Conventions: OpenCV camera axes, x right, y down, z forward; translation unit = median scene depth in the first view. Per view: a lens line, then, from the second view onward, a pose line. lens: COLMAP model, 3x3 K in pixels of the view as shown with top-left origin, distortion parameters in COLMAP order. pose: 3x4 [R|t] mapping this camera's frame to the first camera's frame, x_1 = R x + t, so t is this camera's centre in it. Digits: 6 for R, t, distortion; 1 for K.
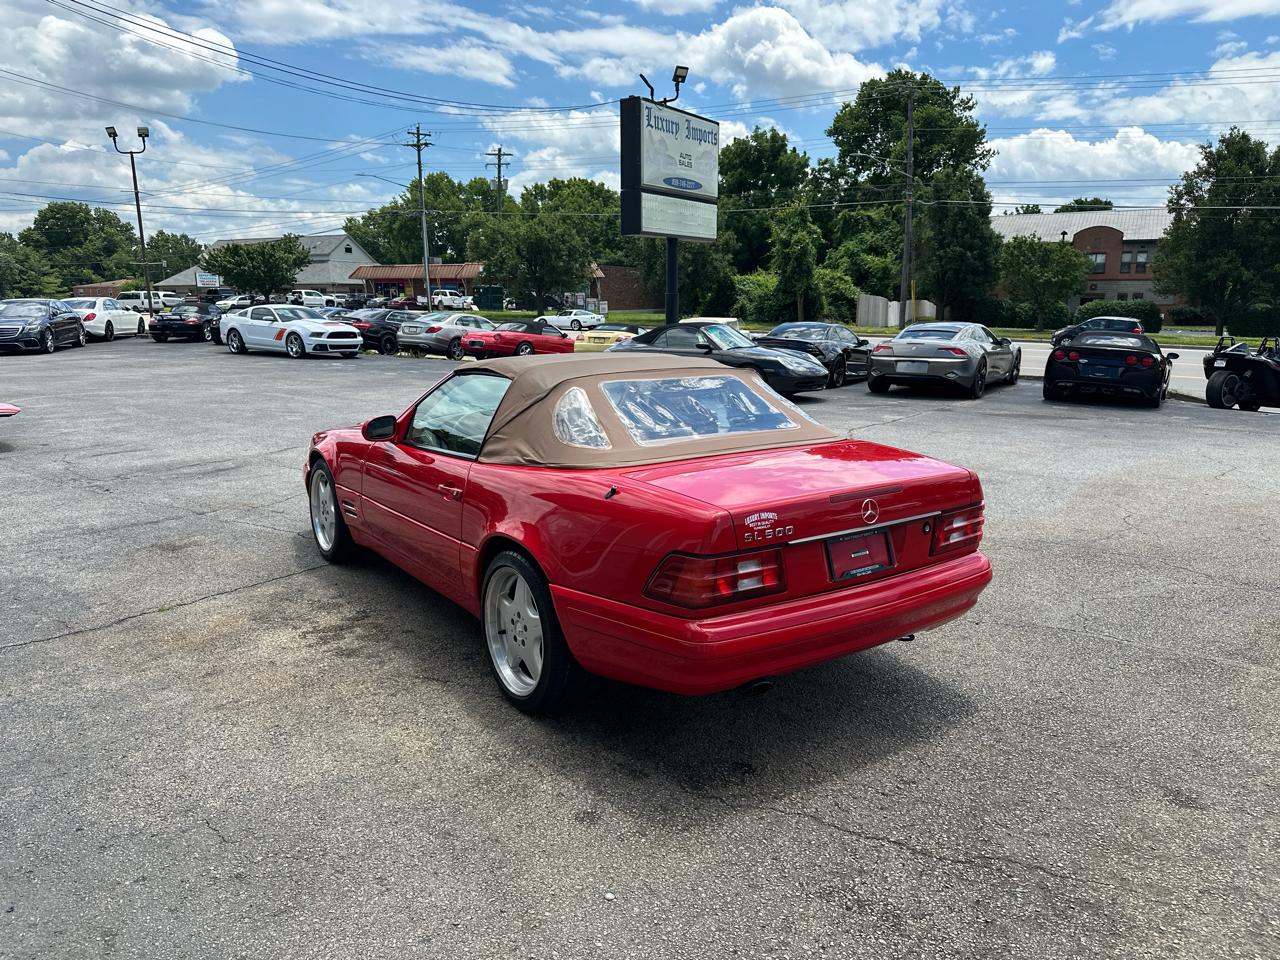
lens RADIAL K [[889.5, 0, 646.0], [0, 889.5, 488.5], [0, 0, 1]] dist [0.047002, -0.059493]
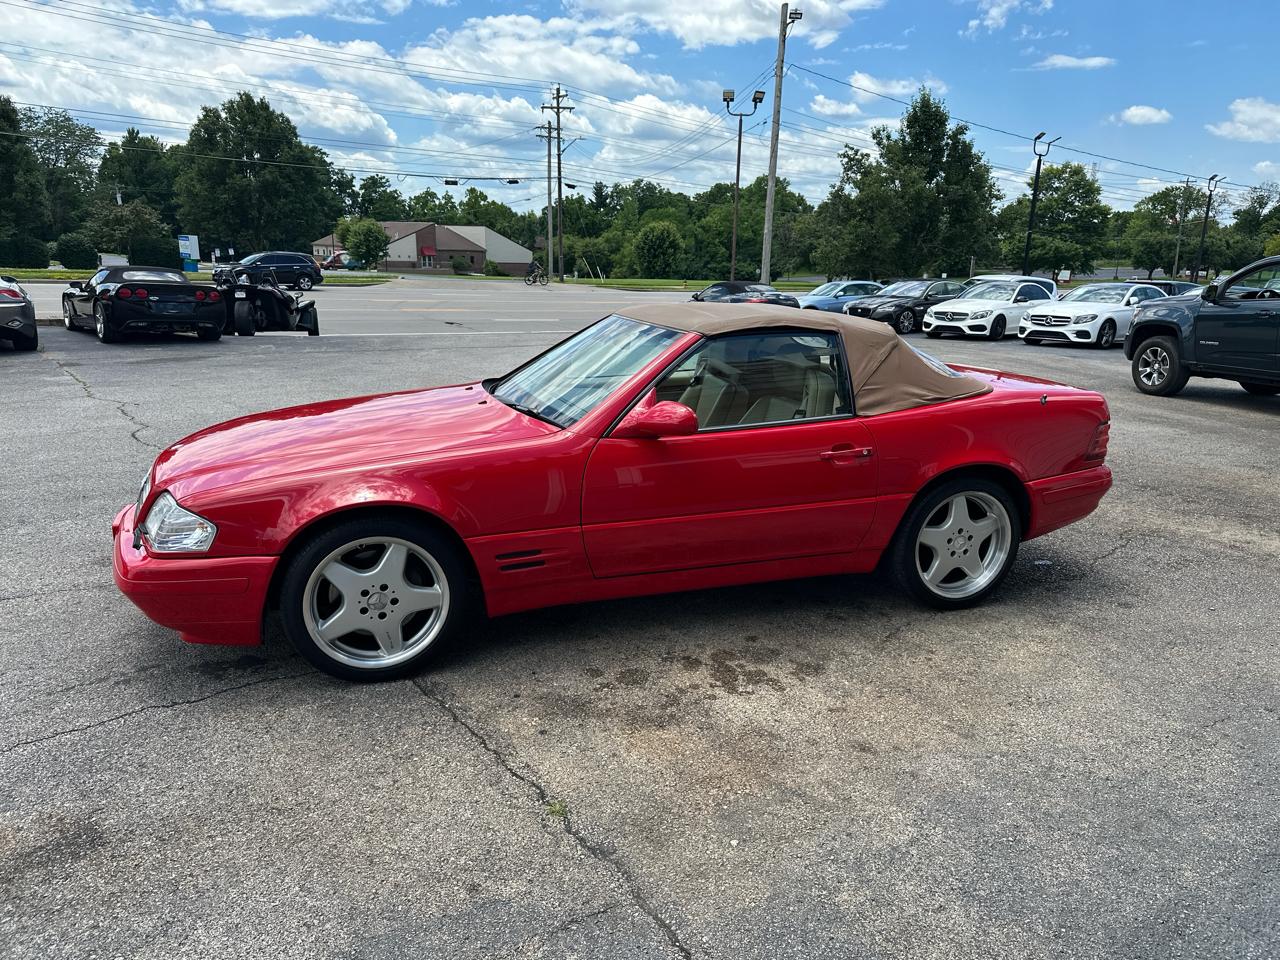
lens RADIAL K [[889.5, 0, 645.5], [0, 889.5, 484.6], [0, 0, 1]] dist [0.047002, -0.059493]
pose [[0.288103, -0.240398, 0.926933, -0.188715], [0.173311, 0.965081, 0.196424, -0.030455], [-0.941786, 0.104057, 0.319706, 0.143707]]
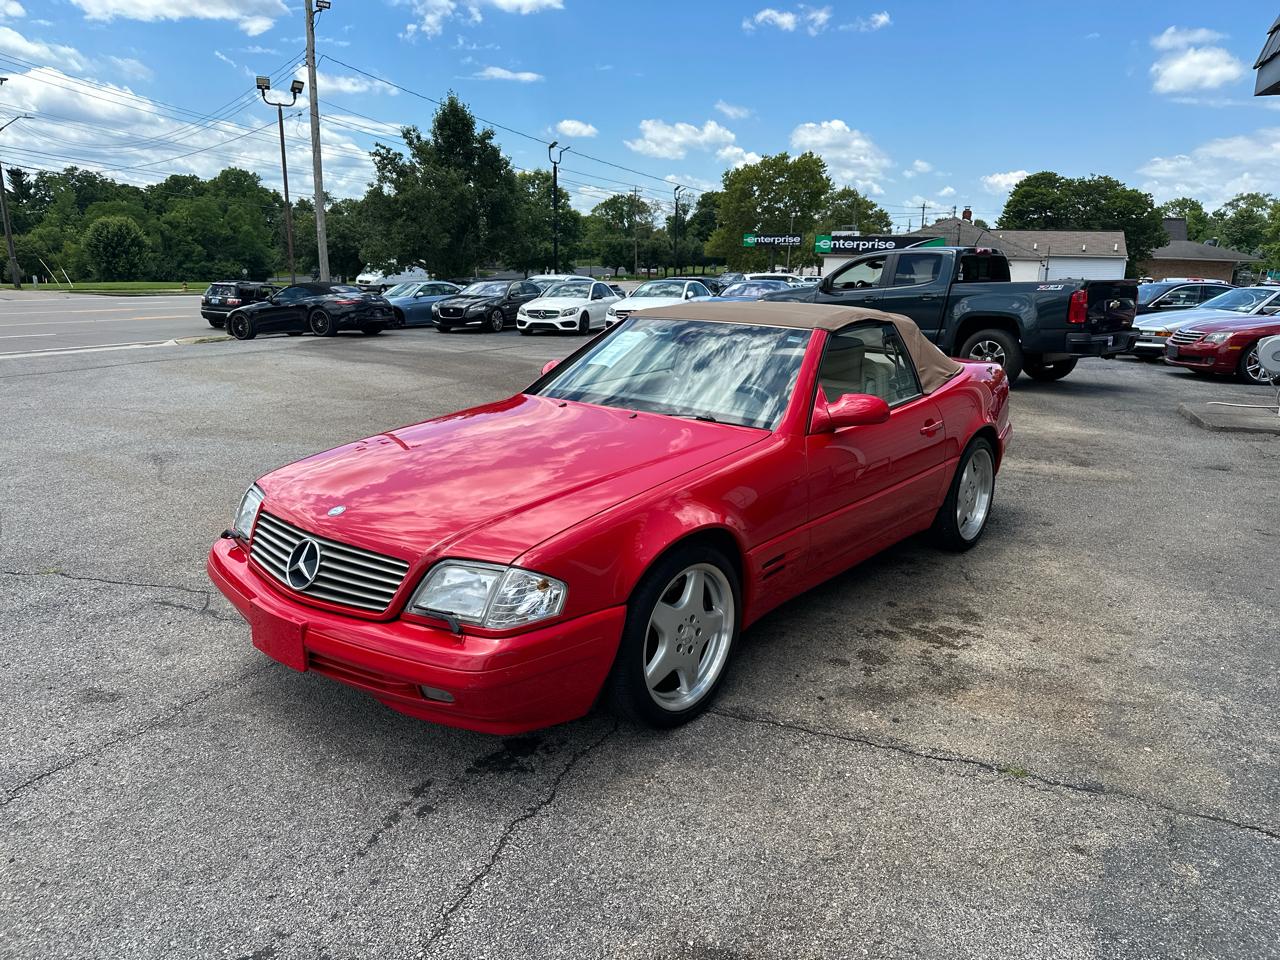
lens RADIAL K [[889.5, 0, 644.4], [0, 889.5, 492.9], [0, 0, 1]] dist [0.047002, -0.059493]
pose [[-0.254353, -0.250937, 0.933989, -0.188817], [0.180277, 0.936521, 0.300712, -0.050856], [-0.950160, 0.244863, -0.192969, 0.250253]]
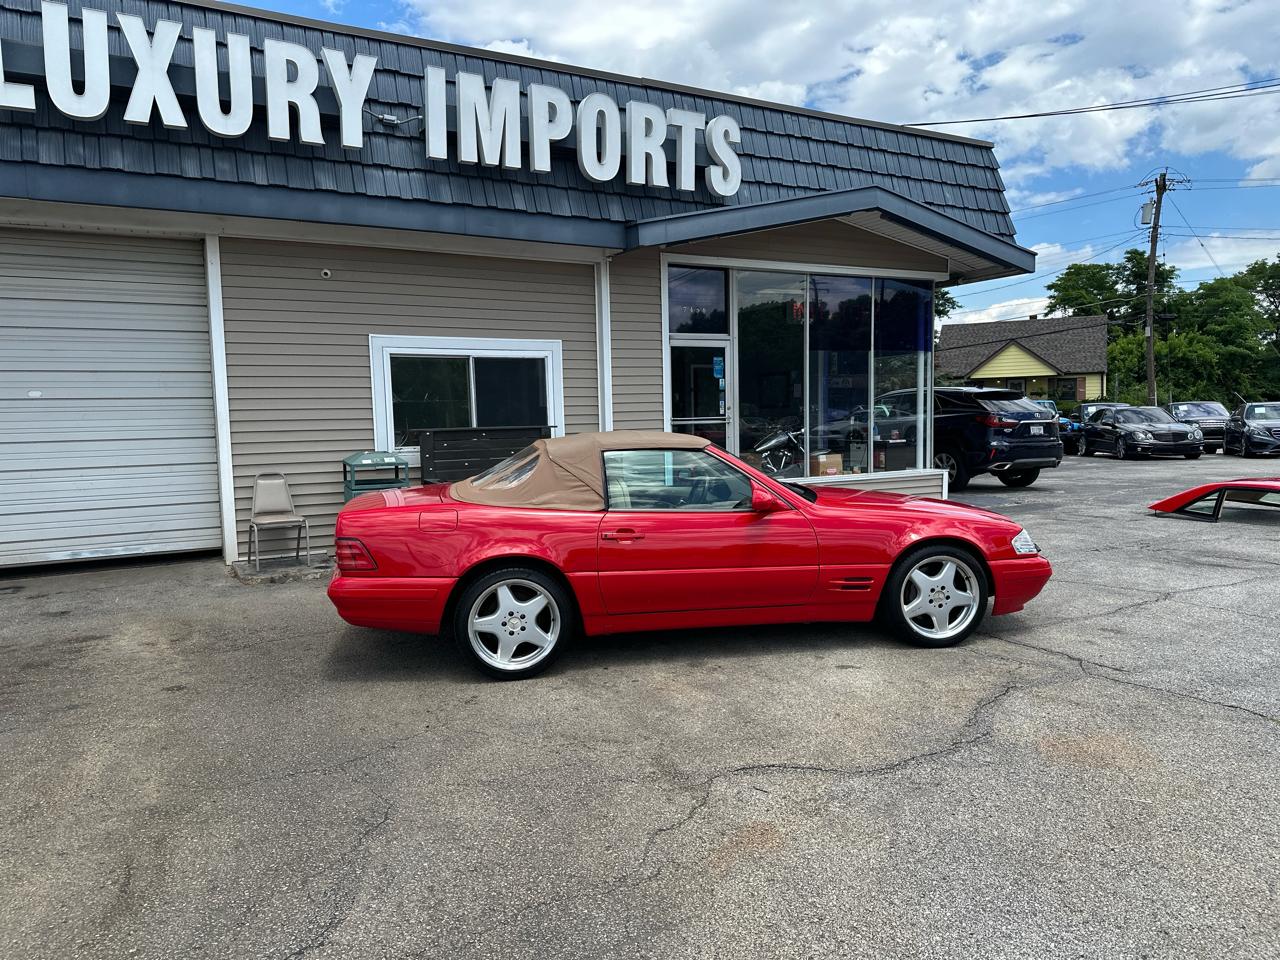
lens RADIAL K [[889.5, 0, 645.5], [0, 889.5, 487.4], [0, 0, 1]] dist [0.047002, -0.059493]
pose [[-0.419652, 0.090291, -0.903183, 0.205577], [-0.165514, 0.970745, 0.173950, -0.055458], [0.892467, 0.222488, -0.392431, 0.282275]]
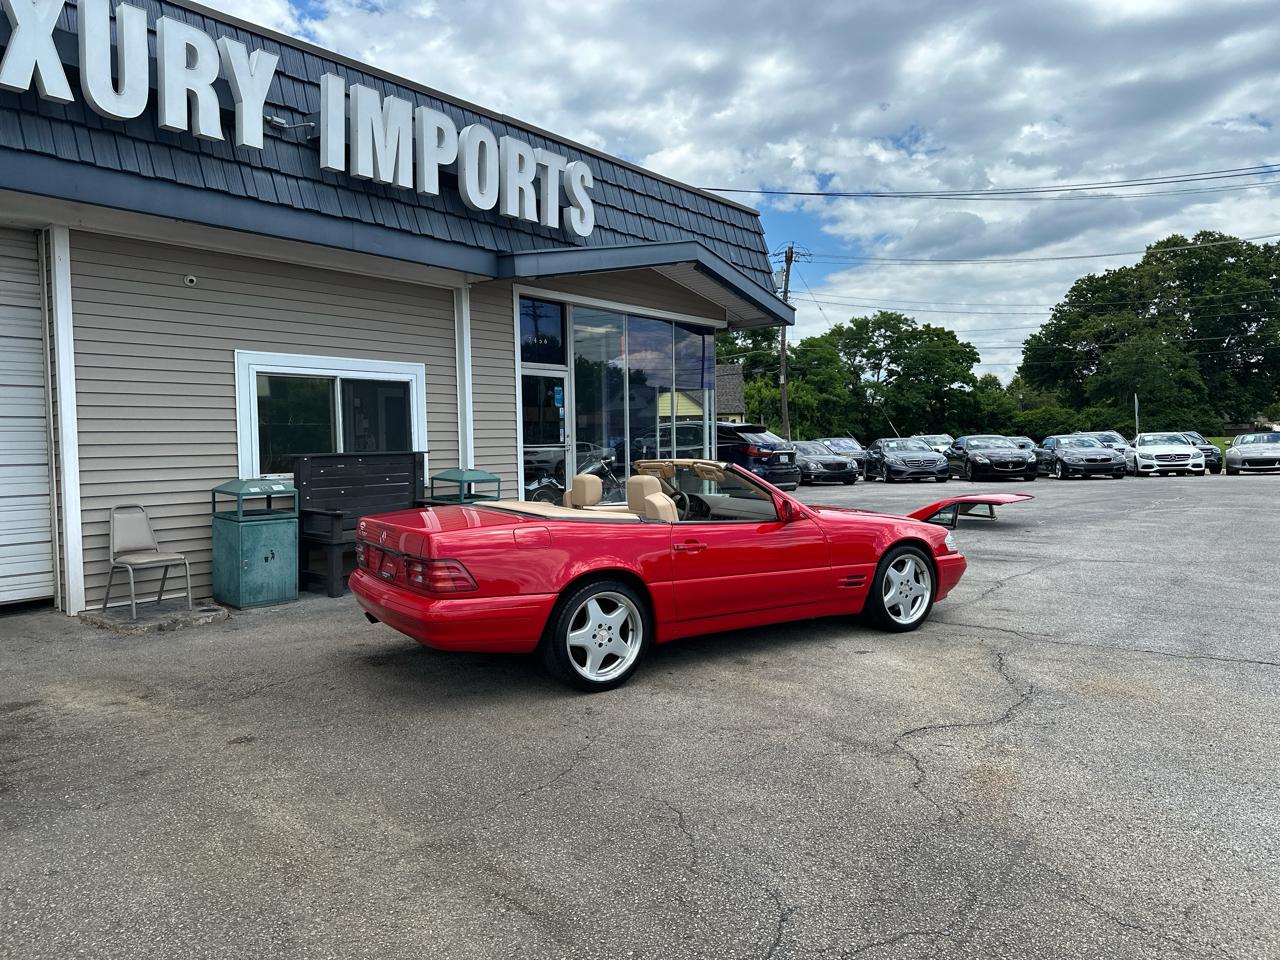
lens RADIAL K [[889.5, 0, 645.9], [0, 889.5, 473.8], [0, 0, 1]] dist [0.047002, -0.059493]
pose [[-0.037566, 0.042236, -0.998401, 0.243175], [-0.191470, 0.980291, 0.048675, -0.034284], [0.980779, 0.192992, -0.028739, 0.191846]]
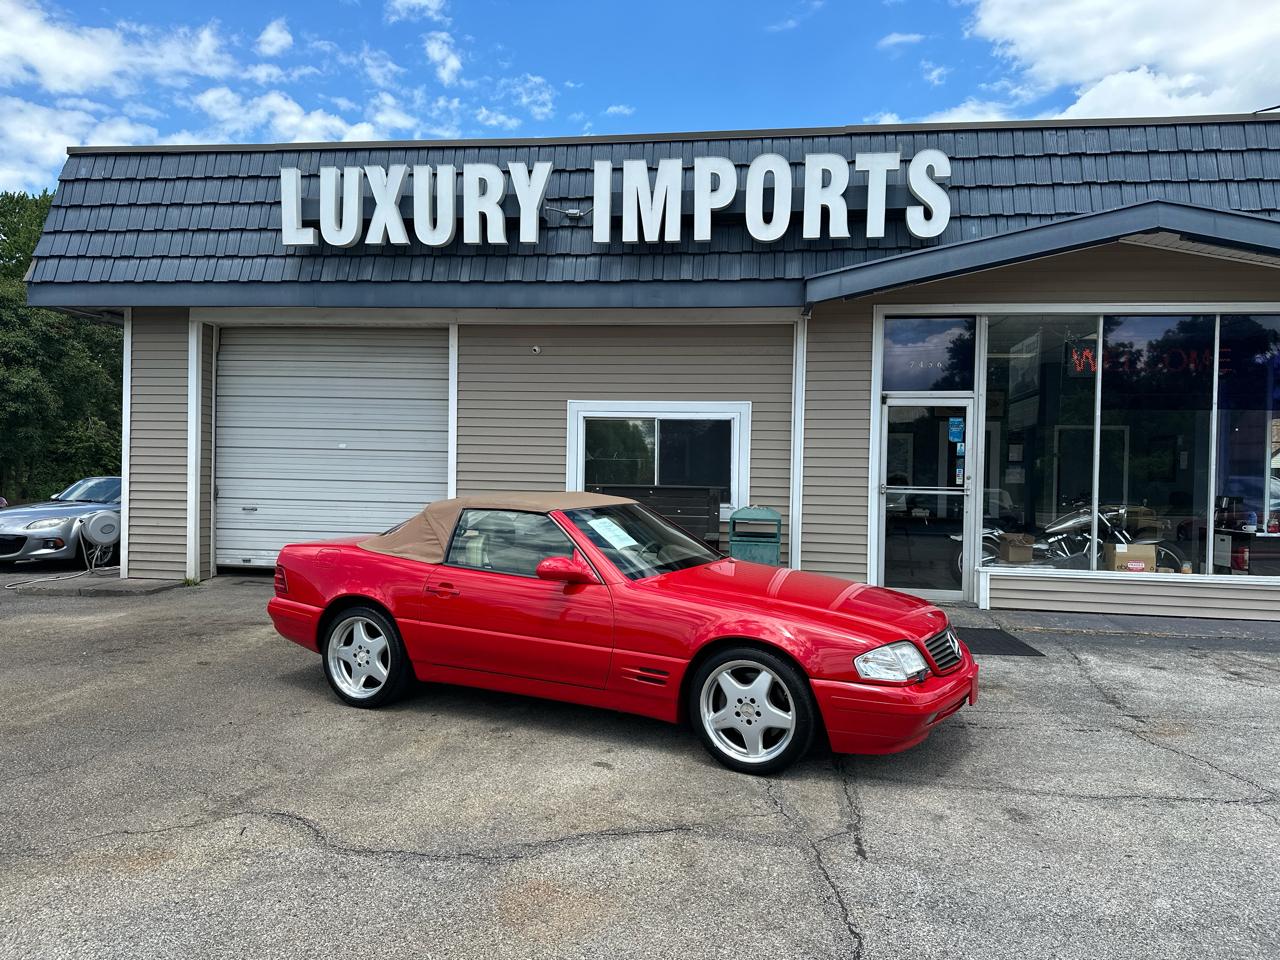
lens RADIAL K [[889.5, 0, 639.5], [0, 889.5, 491.4], [0, 0, 1]] dist [0.047002, -0.059493]
pose [[-0.881147, -0.000480, -0.472841, 0.084130], [-0.112379, 0.971559, 0.208433, -0.082315], [0.459293, 0.236798, -0.856140, 0.402354]]
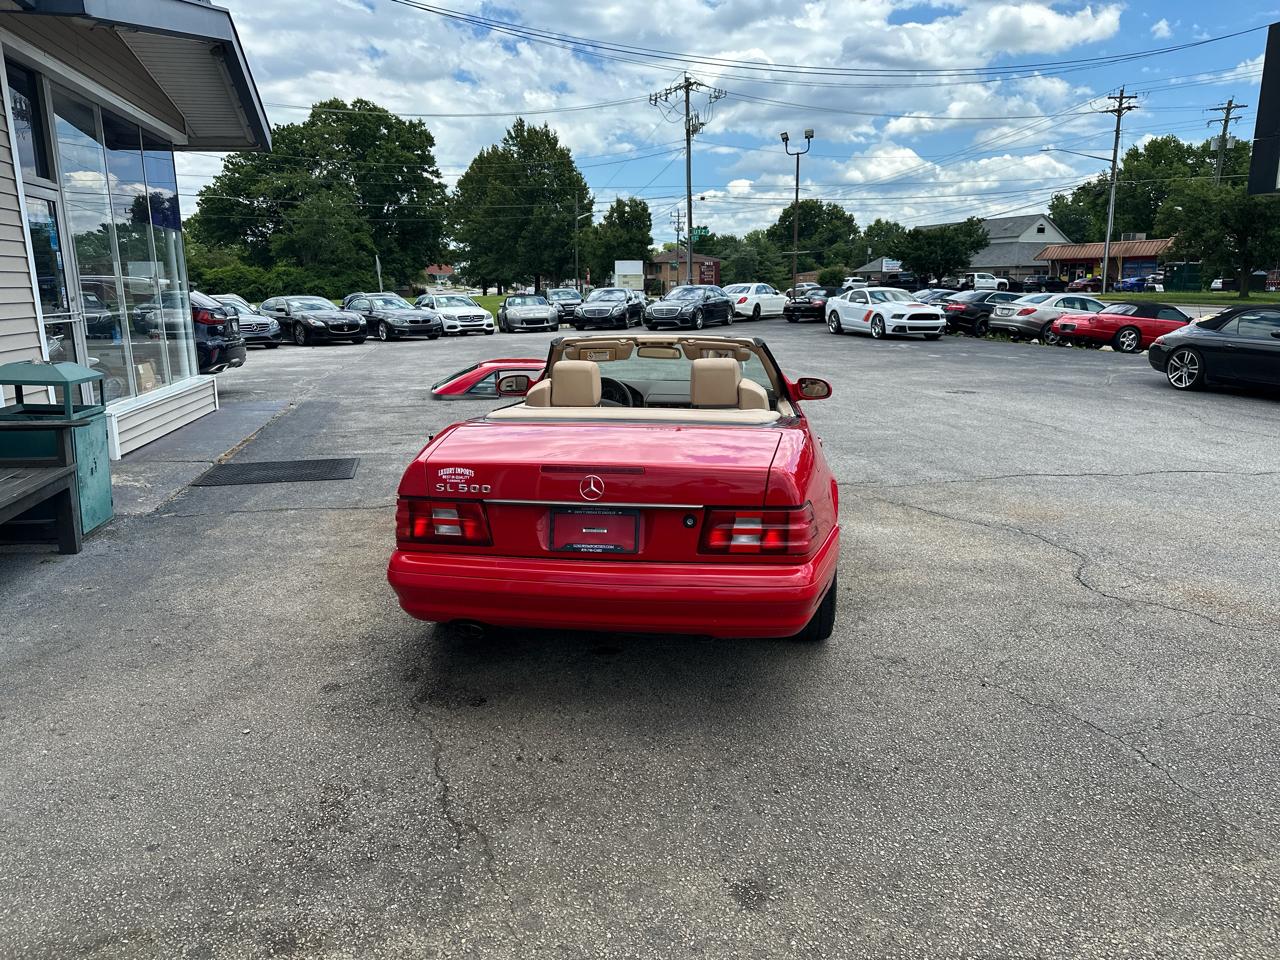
lens RADIAL K [[889.5, 0, 636.4], [0, 889.5, 488.9], [0, 0, 1]] dist [0.047002, -0.059493]
pose [[0.733871, 0.144474, -0.663748, 0.119176], [-0.132534, 0.988796, 0.068689, -0.005979], [0.666235, 0.037560, 0.744796, 0.038389]]
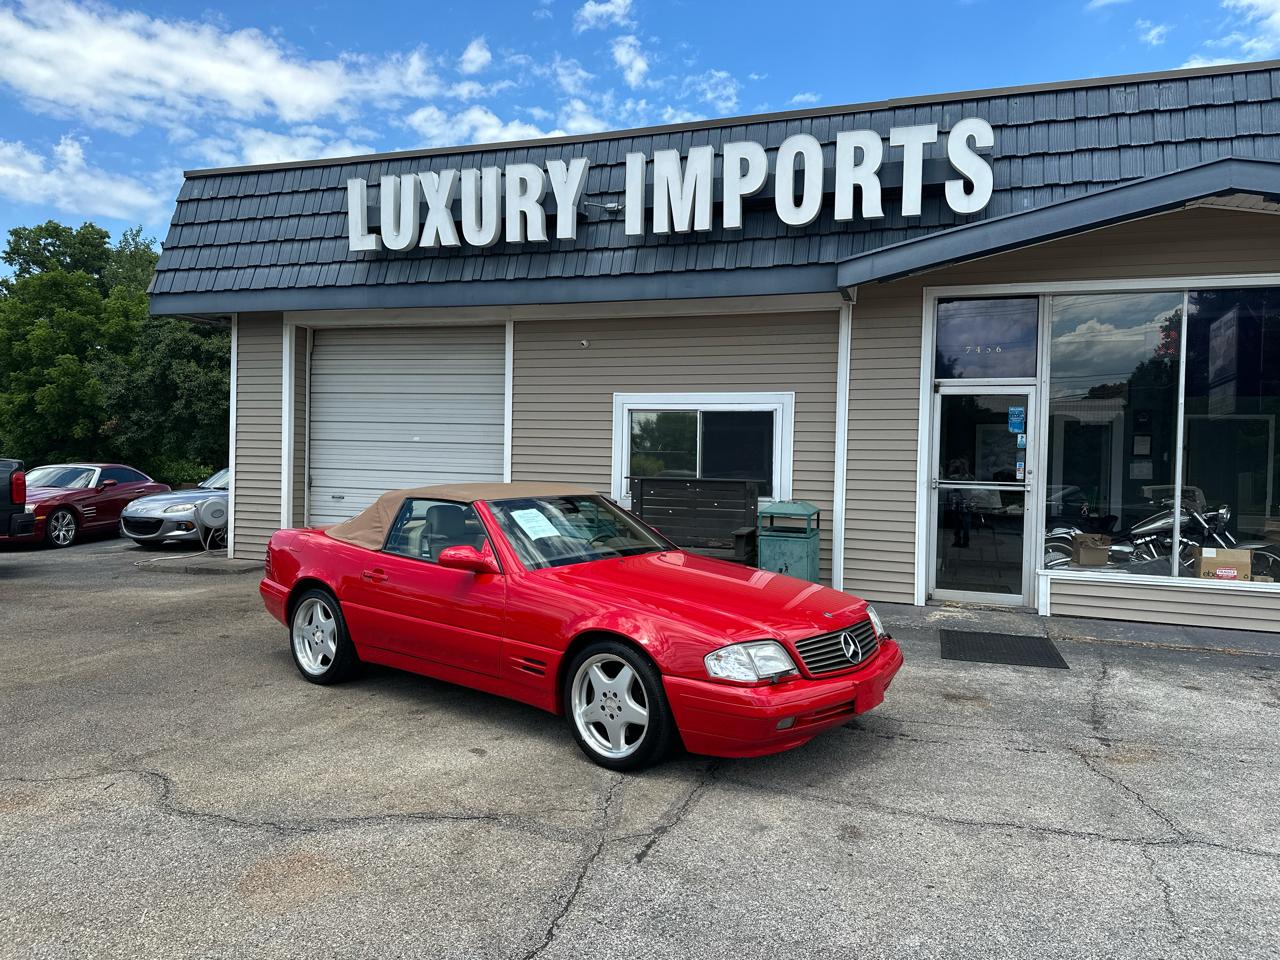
lens RADIAL K [[889.5, 0, 647.8], [0, 889.5, 484.6], [0, 0, 1]] dist [0.047002, -0.059493]
pose [[-0.957847, -0.009052, -0.287137, 0.022824], [-0.077216, 0.970835, 0.226975, -0.087604], [0.276708, 0.239579, -0.930610, 0.425379]]
